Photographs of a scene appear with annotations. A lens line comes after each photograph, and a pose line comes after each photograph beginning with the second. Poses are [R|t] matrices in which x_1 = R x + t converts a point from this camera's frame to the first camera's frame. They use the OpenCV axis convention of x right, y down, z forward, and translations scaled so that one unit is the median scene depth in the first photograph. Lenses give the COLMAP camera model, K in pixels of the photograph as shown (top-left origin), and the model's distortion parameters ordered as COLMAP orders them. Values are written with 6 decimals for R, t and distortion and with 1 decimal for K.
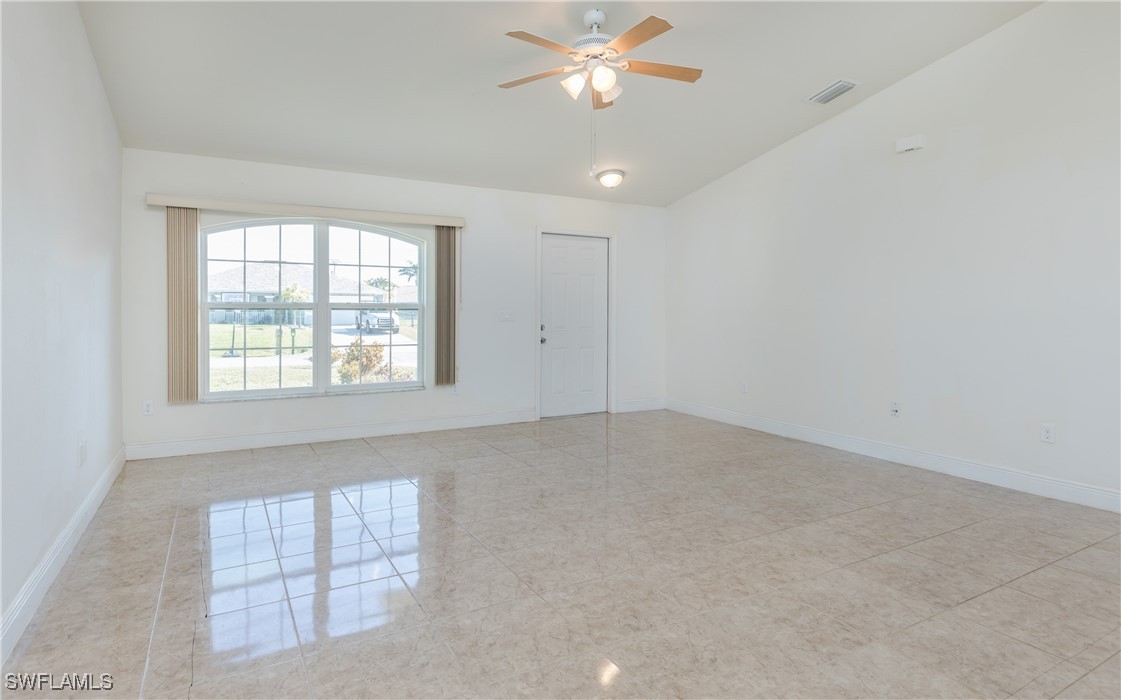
lens RADIAL K [[587.5, 0, 559.0], [0, 587.5, 324.3], [0, 0, 1]] dist [-0.003131, -0.000028]
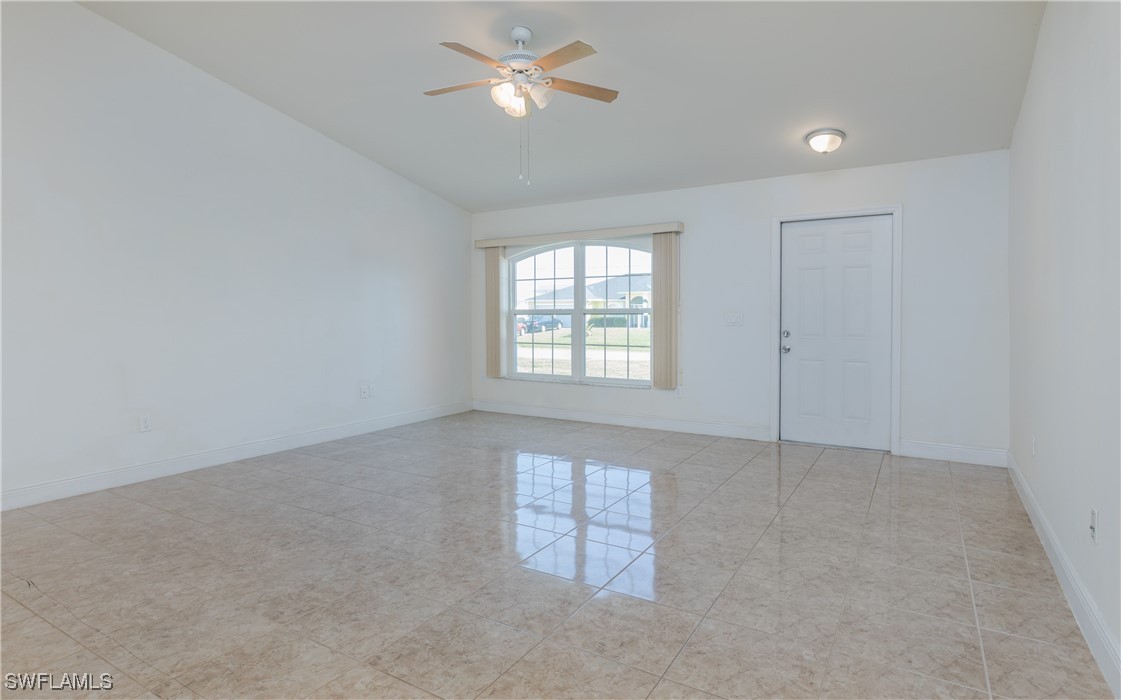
lens RADIAL K [[585.4, 0, 560.5], [0, 585.4, 350.0], [0, 0, 1]] dist [-0.001739, 0.000824]
pose [[0.491469, 0.047296, -0.869610, 0.747464], [-0.012708, 0.998807, 0.047141, -0.009336], [0.870802, -0.012118, 0.491484, 0.406413]]
